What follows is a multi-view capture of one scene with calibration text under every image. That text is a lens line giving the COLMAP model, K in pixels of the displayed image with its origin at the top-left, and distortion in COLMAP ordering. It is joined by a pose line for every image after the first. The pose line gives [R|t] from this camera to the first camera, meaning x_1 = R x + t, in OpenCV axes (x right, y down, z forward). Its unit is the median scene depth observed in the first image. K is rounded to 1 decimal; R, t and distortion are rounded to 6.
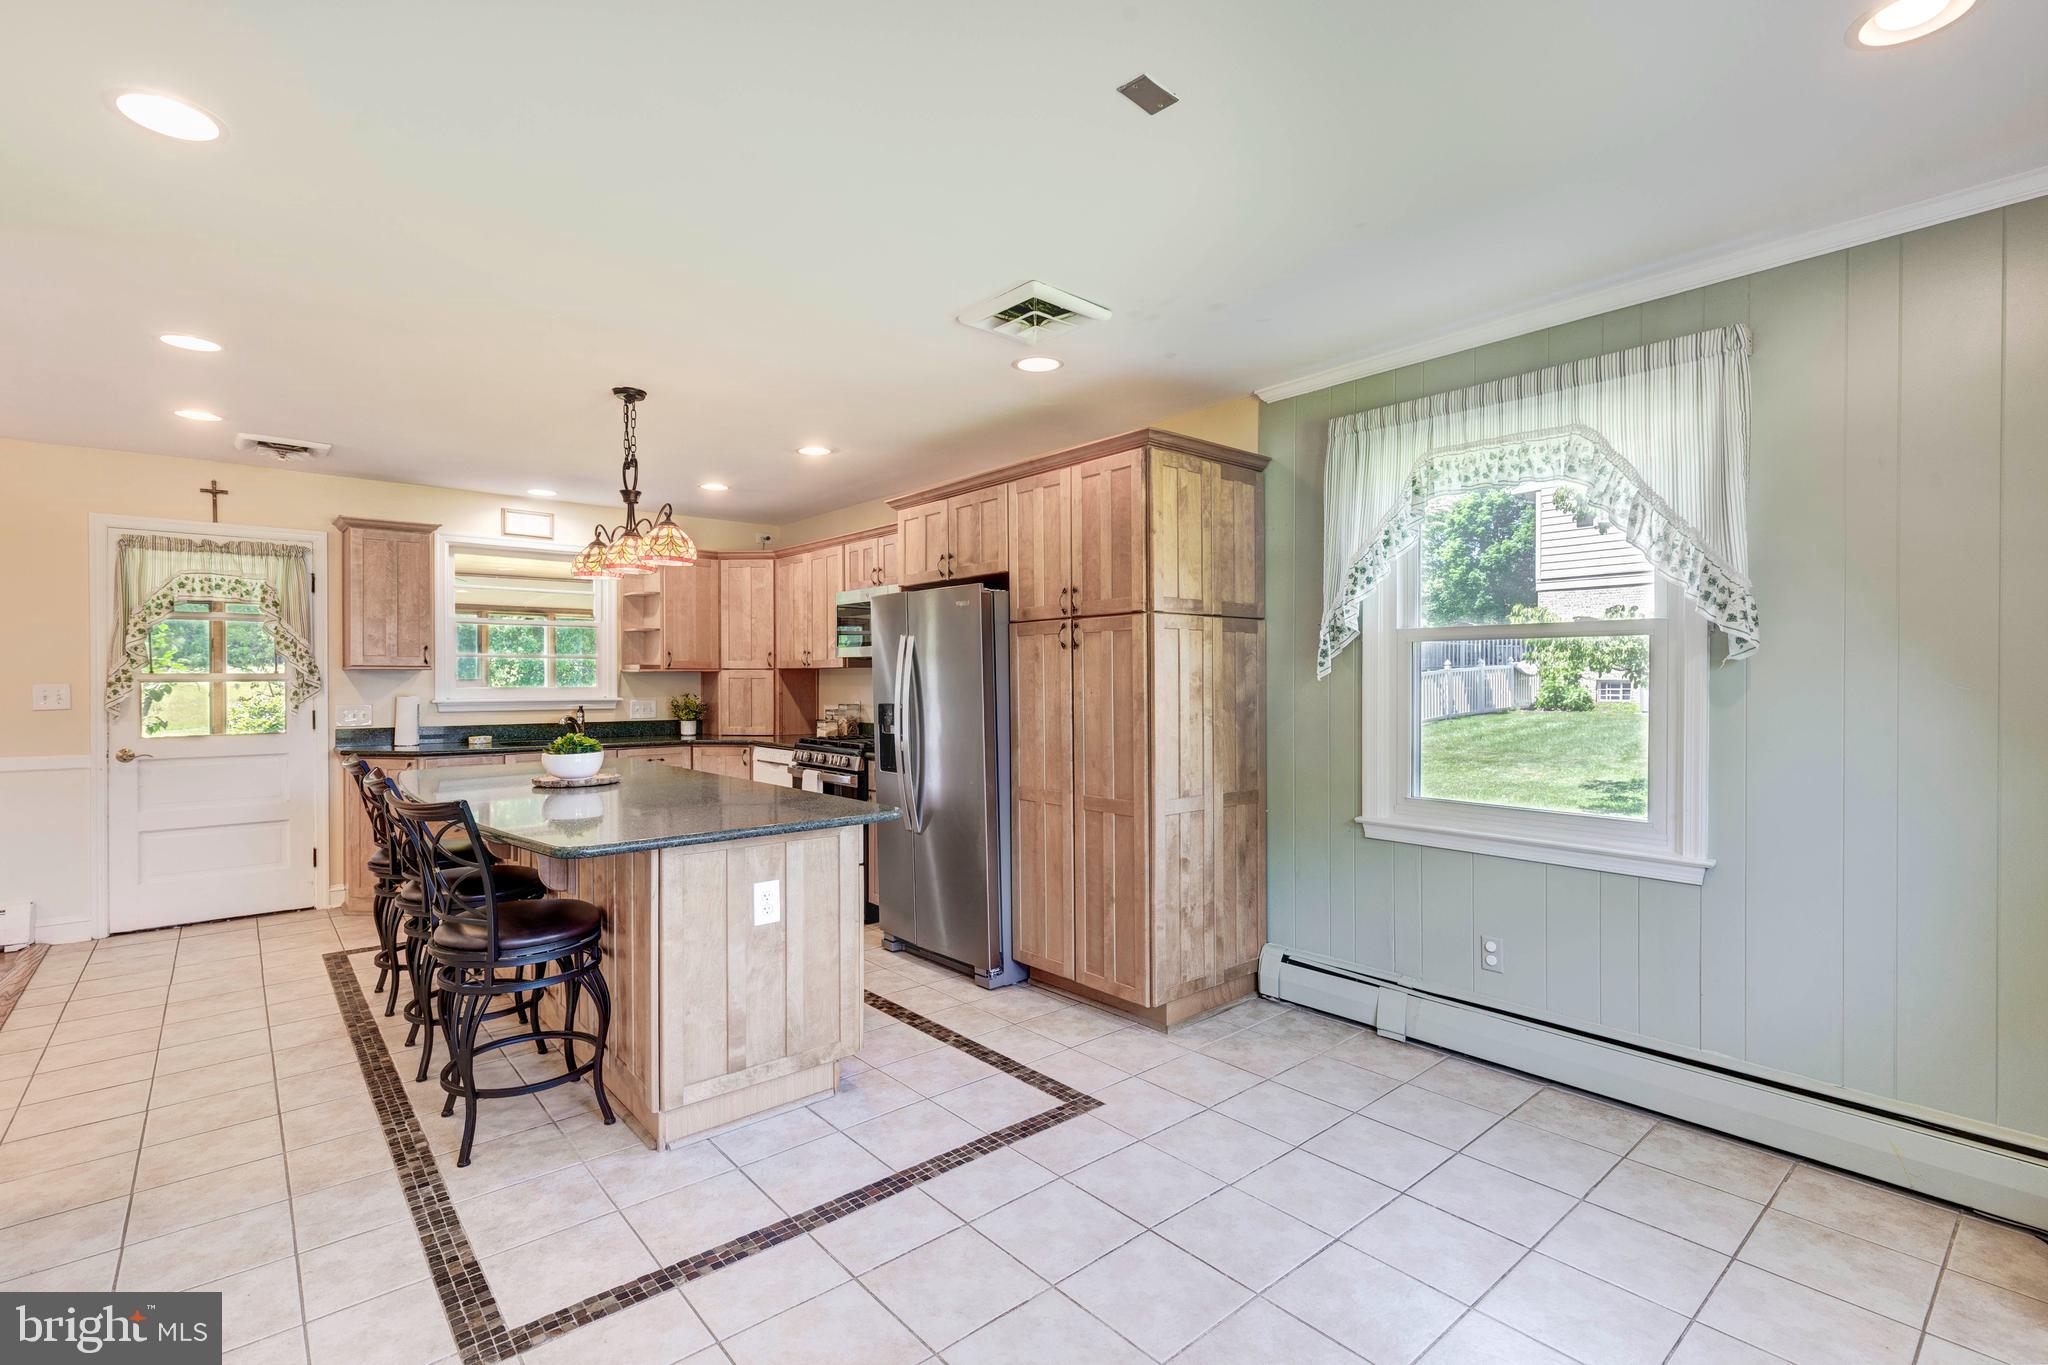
lens RADIAL K [[927.4, 0, 1023.0], [0, 927.4, 678.1], [0, 0, 1]] dist [0.007169, 0.000044]
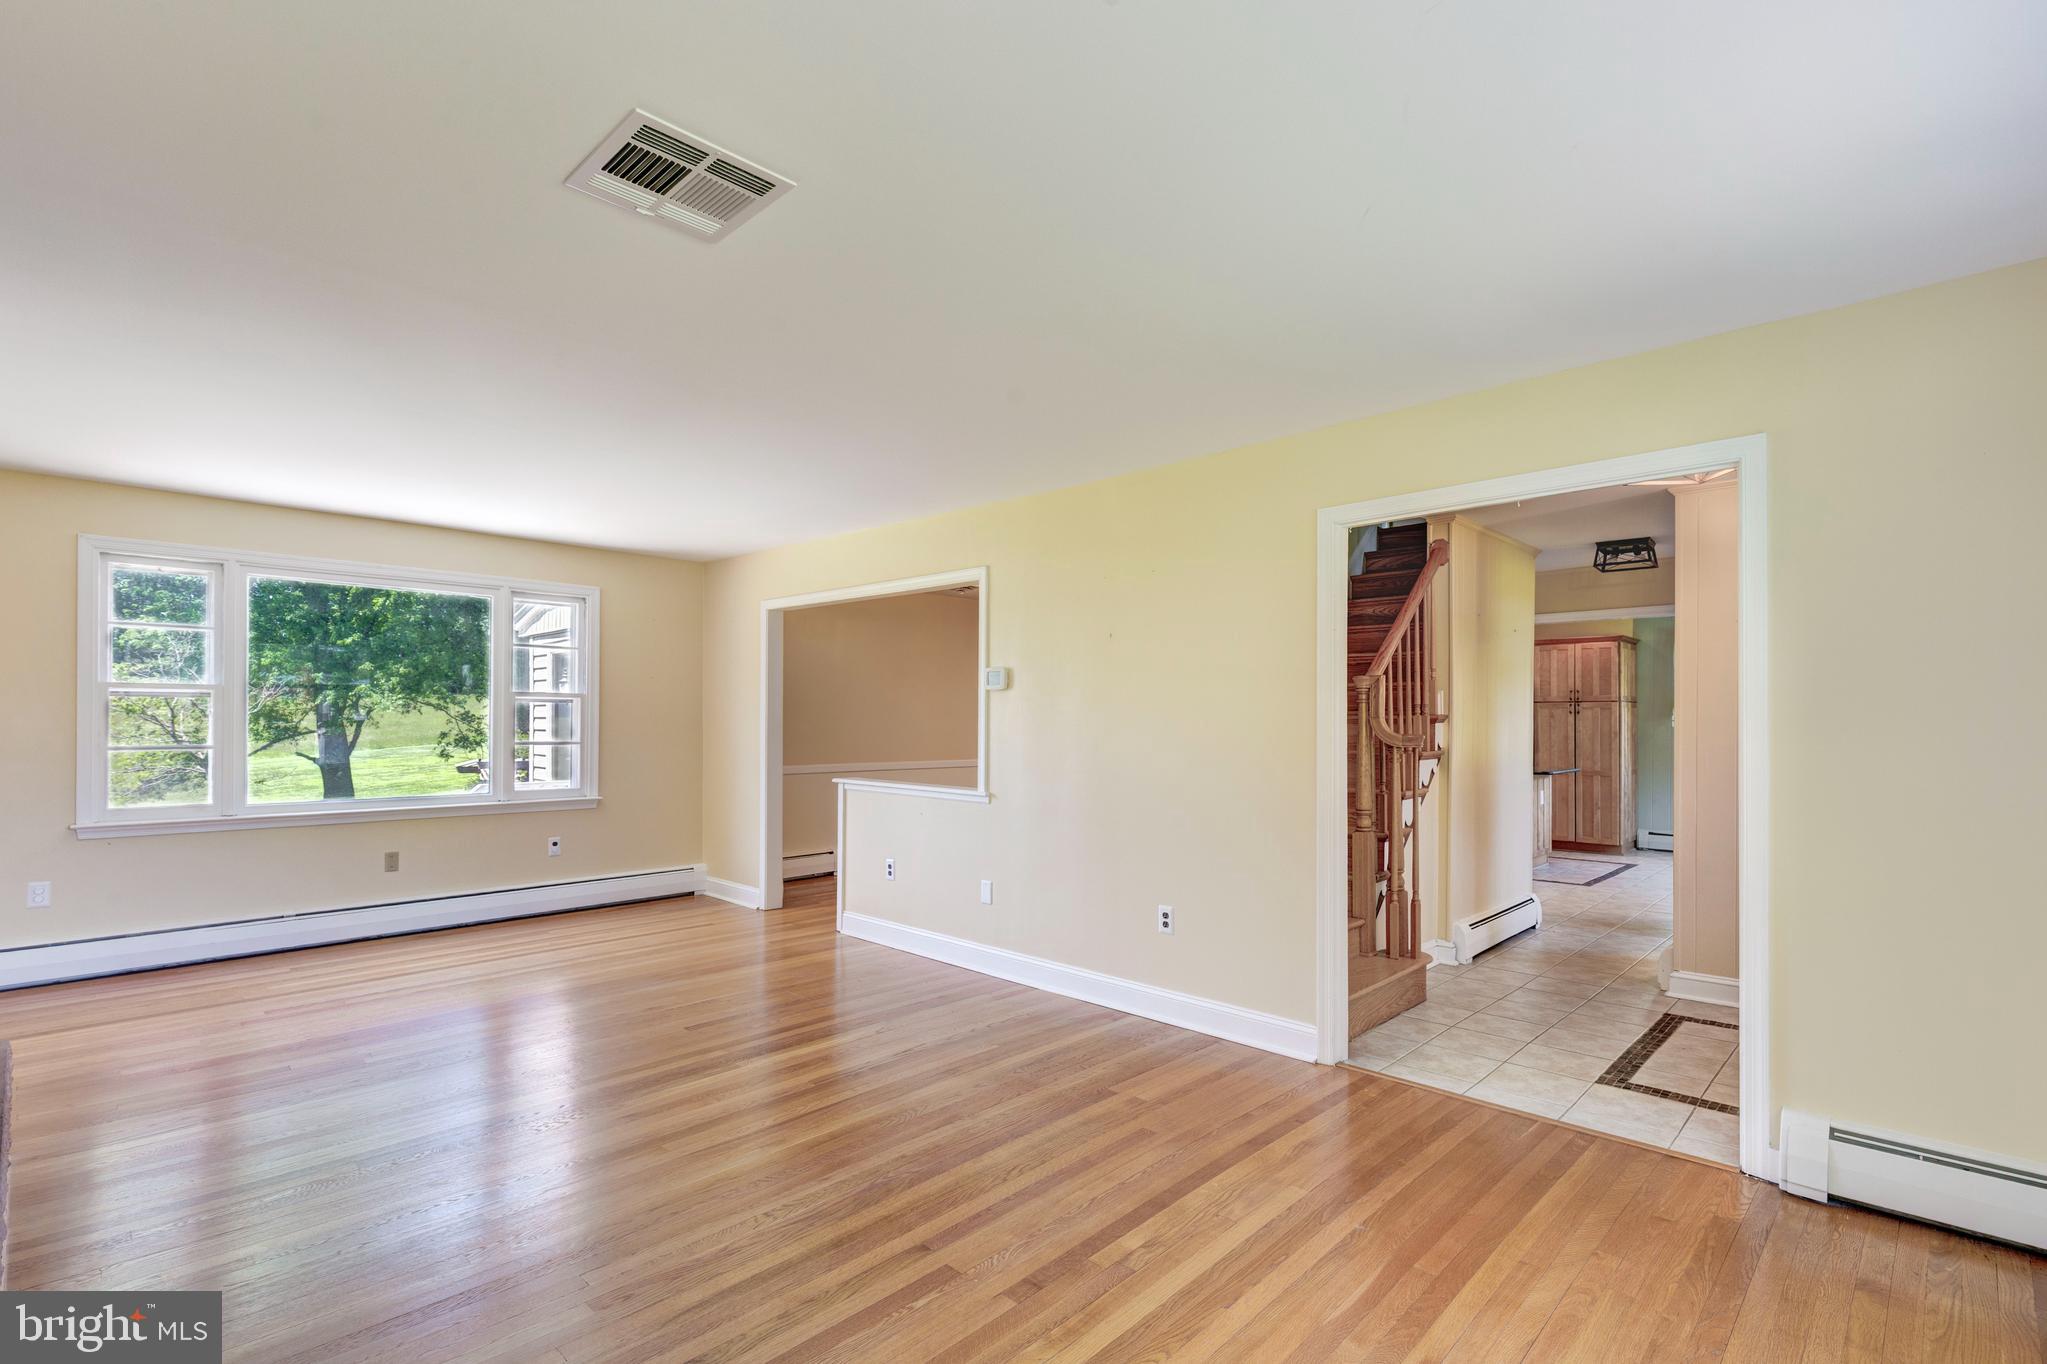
lens RADIAL K [[926.9, 0, 1008.8], [0, 926.9, 719.7], [0, 0, 1]] dist [0.007169, 0.000044]
pose [[0.997292, 0.003762, 0.073452, -1.682780], [-0.003193, 0.999964, -0.007859, 0.010686], [-0.073479, 0.007603, 0.997268, -1.448080]]
